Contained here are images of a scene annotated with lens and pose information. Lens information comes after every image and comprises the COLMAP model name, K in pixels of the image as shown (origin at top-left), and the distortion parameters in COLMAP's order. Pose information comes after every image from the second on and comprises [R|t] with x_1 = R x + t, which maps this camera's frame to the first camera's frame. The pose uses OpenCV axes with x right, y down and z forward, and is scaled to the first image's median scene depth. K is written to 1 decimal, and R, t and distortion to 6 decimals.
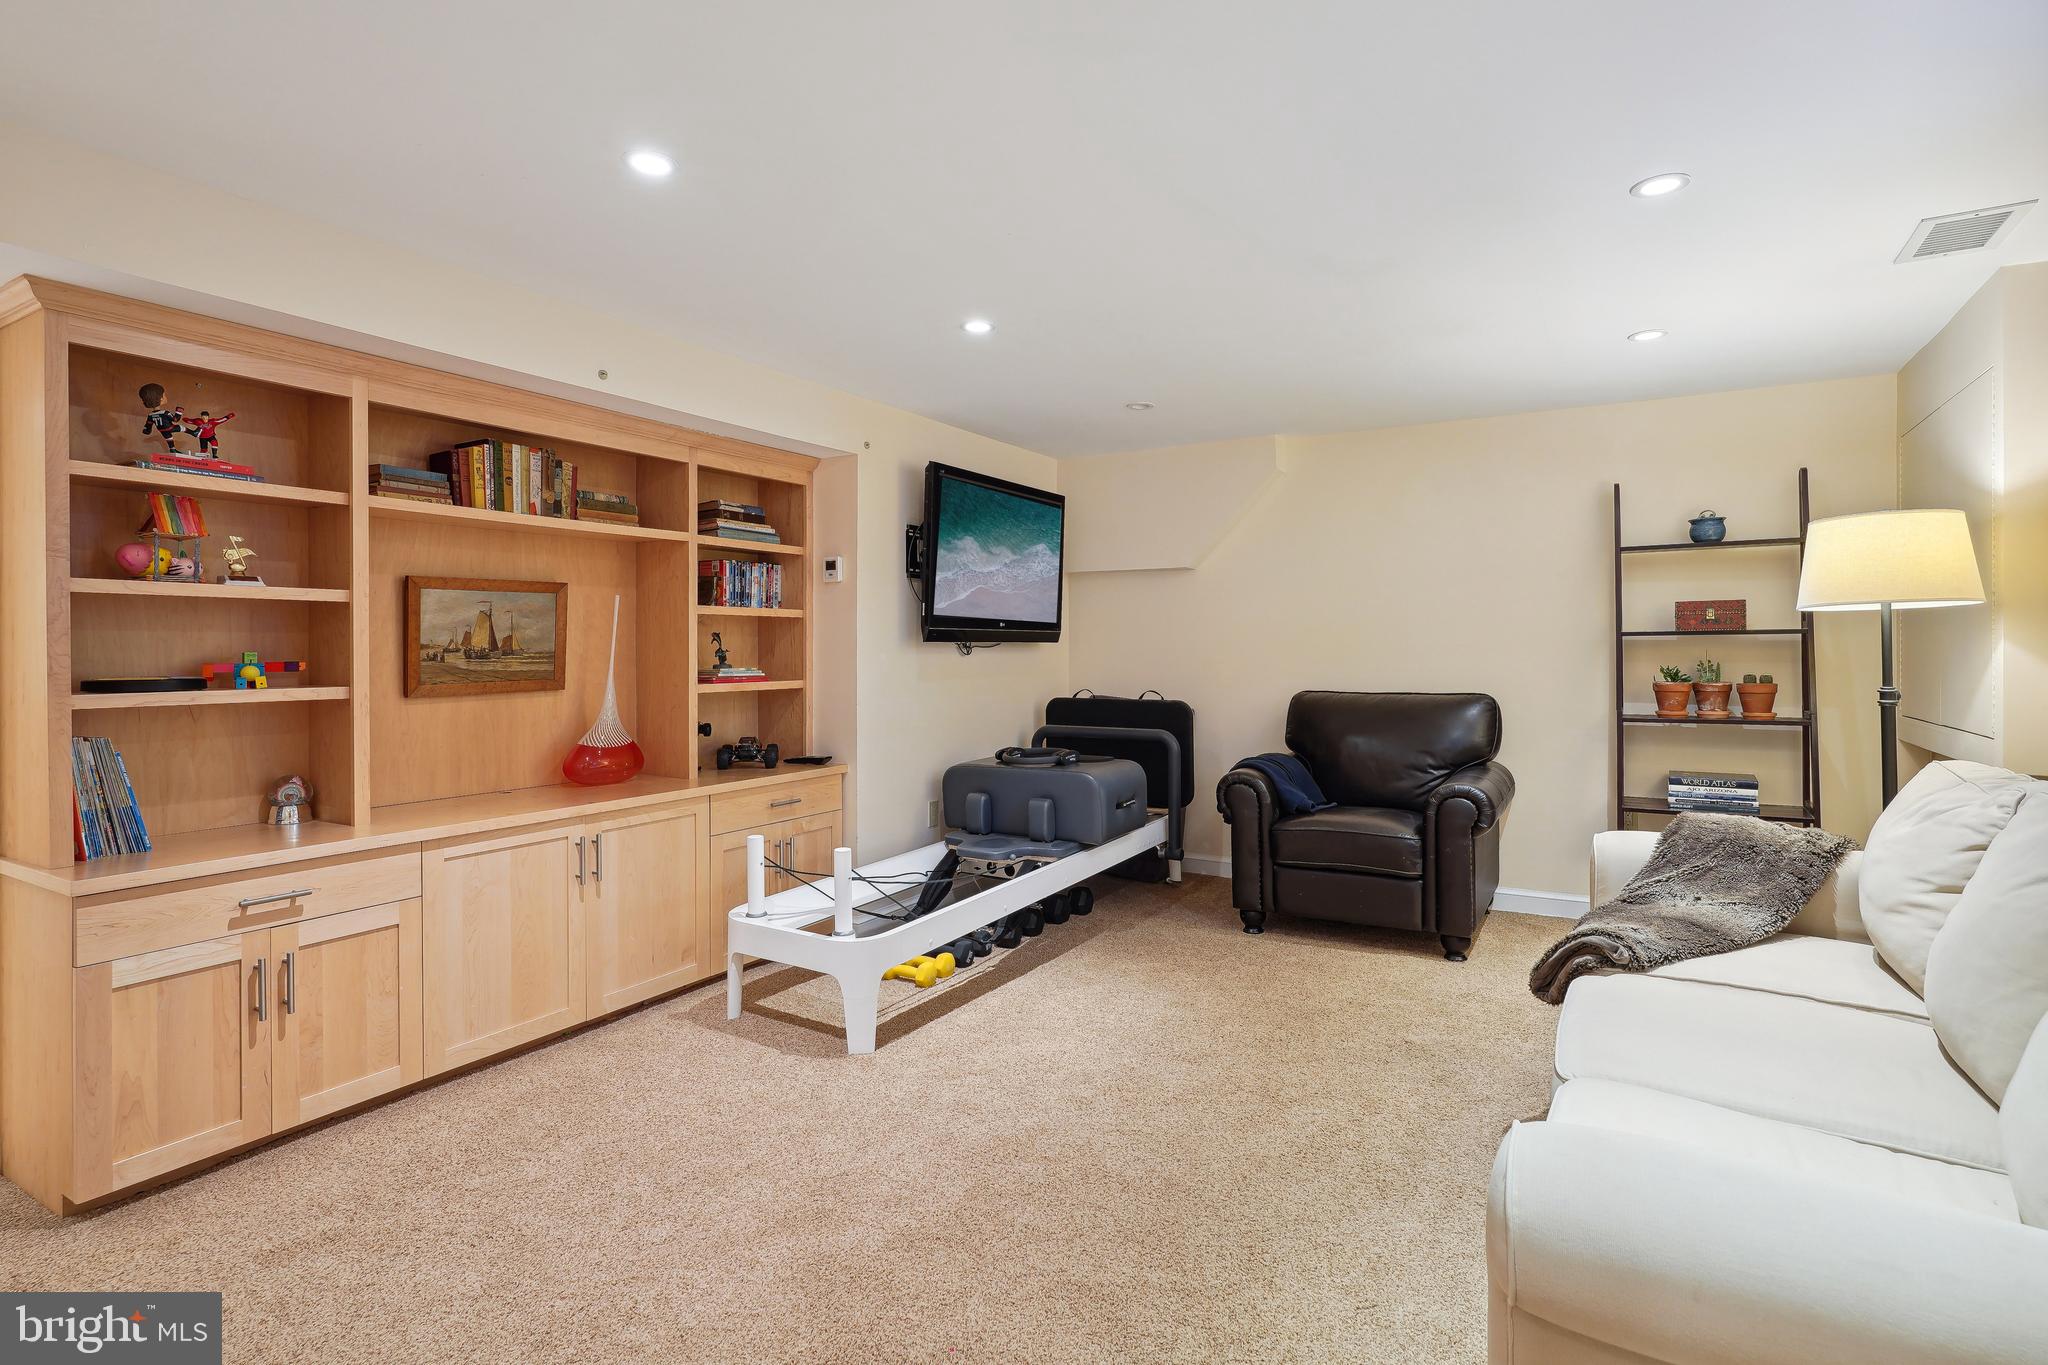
lens RADIAL K [[980.9, 0, 1034.5], [0, 980.9, 669.6], [0, 0, 1]] dist [-0.004596, 0.003080]
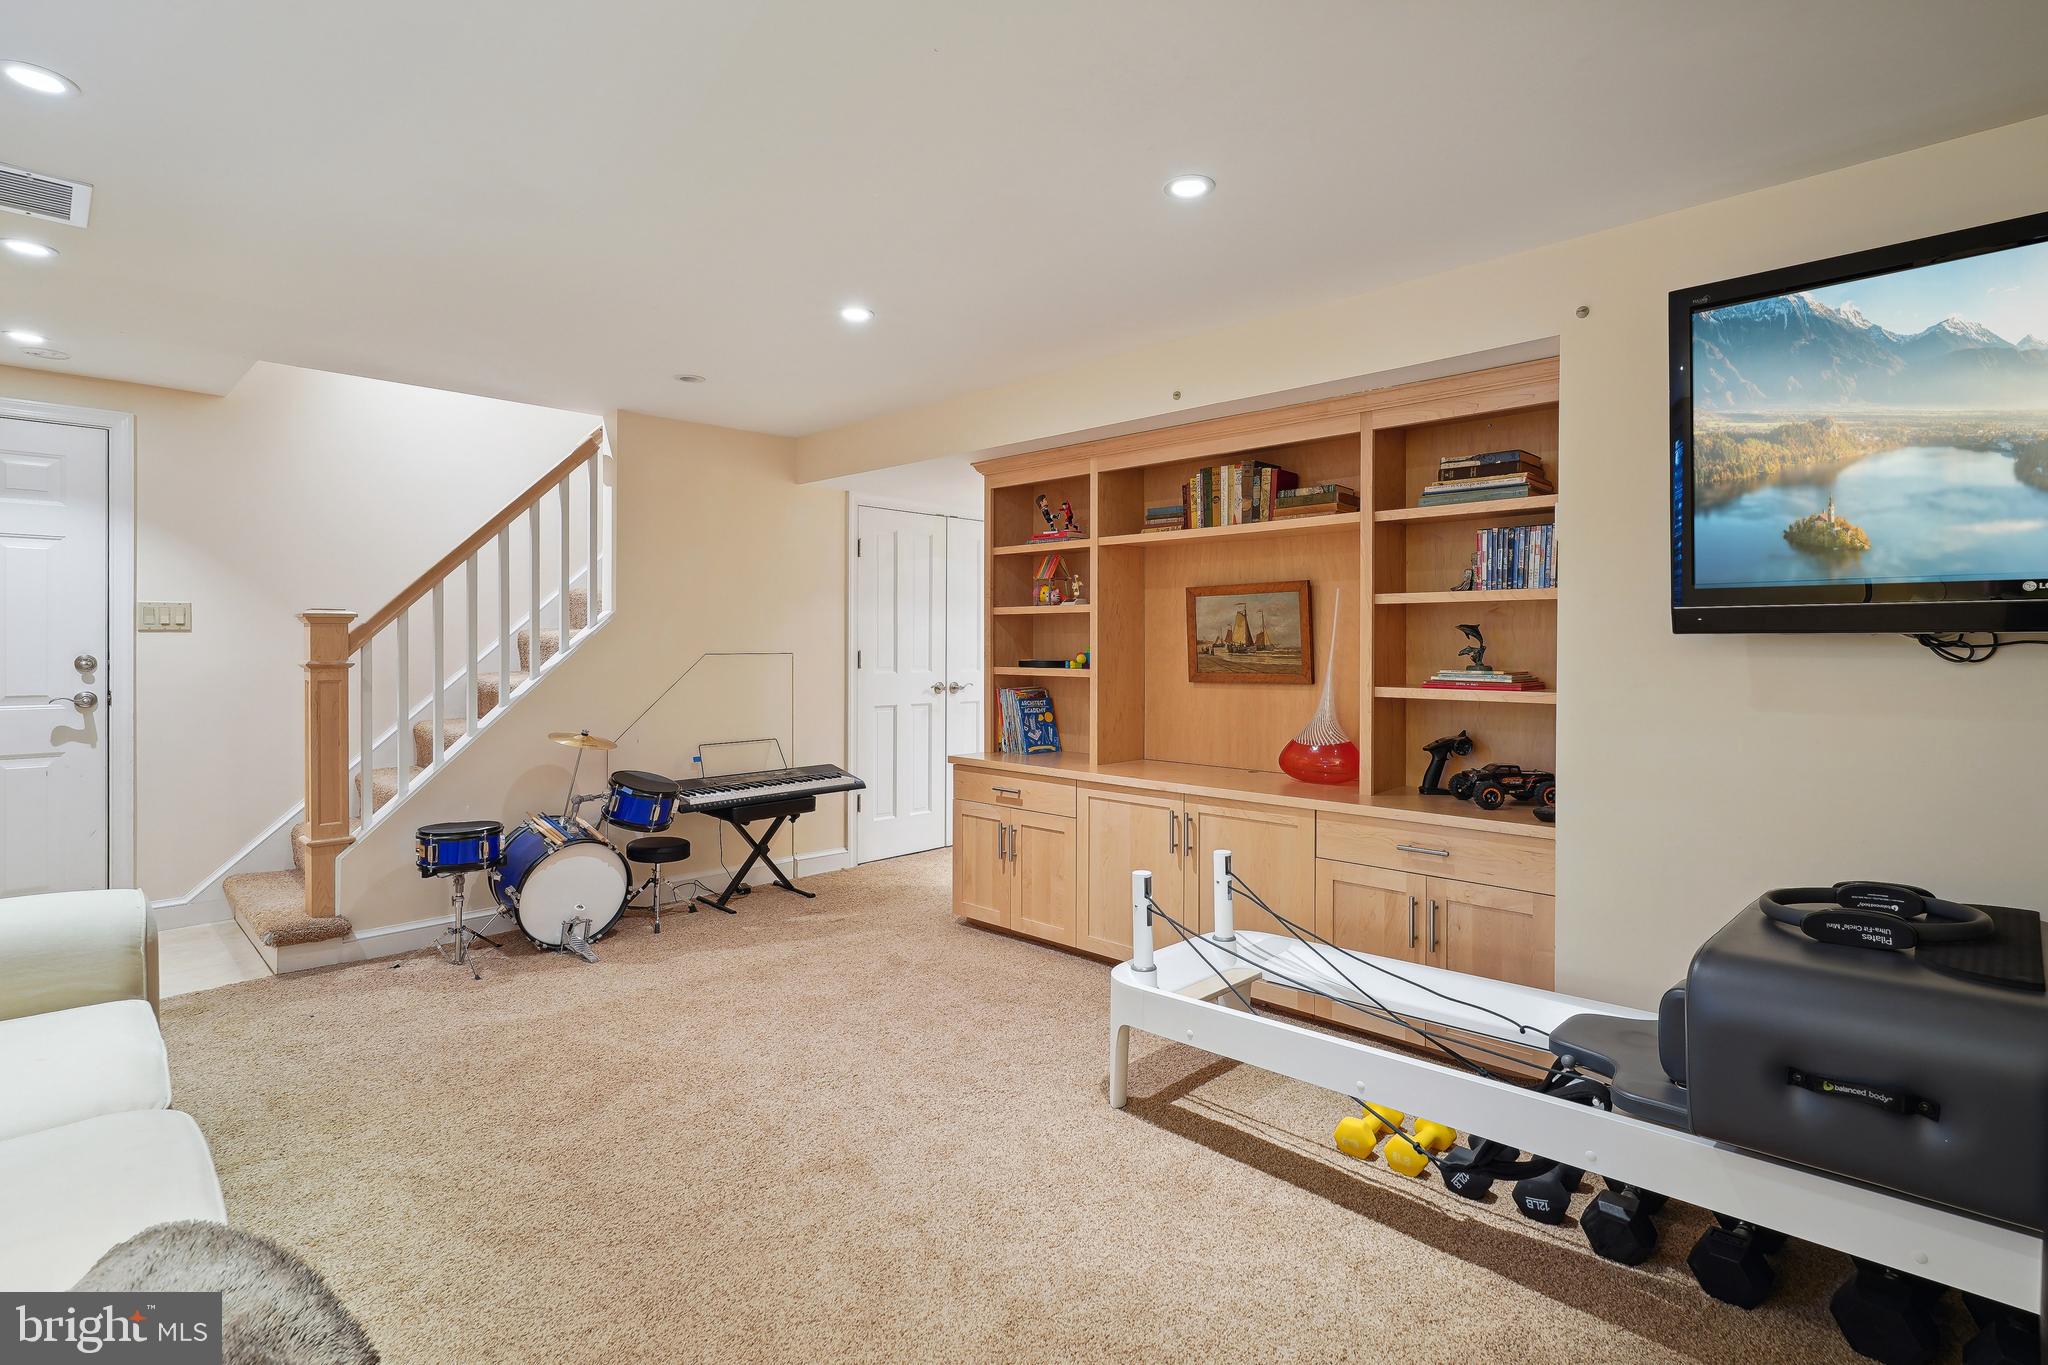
lens RADIAL K [[980.9, 0, 1035.9], [0, 980.9, 664.3], [0, 0, 1]] dist [-0.004596, 0.003080]
pose [[-0.204649, 0.018410, -0.978662, 0.624201], [-0.025286, 0.999390, 0.024087, -0.019227], [0.978509, 0.029676, -0.204059, 0.994468]]
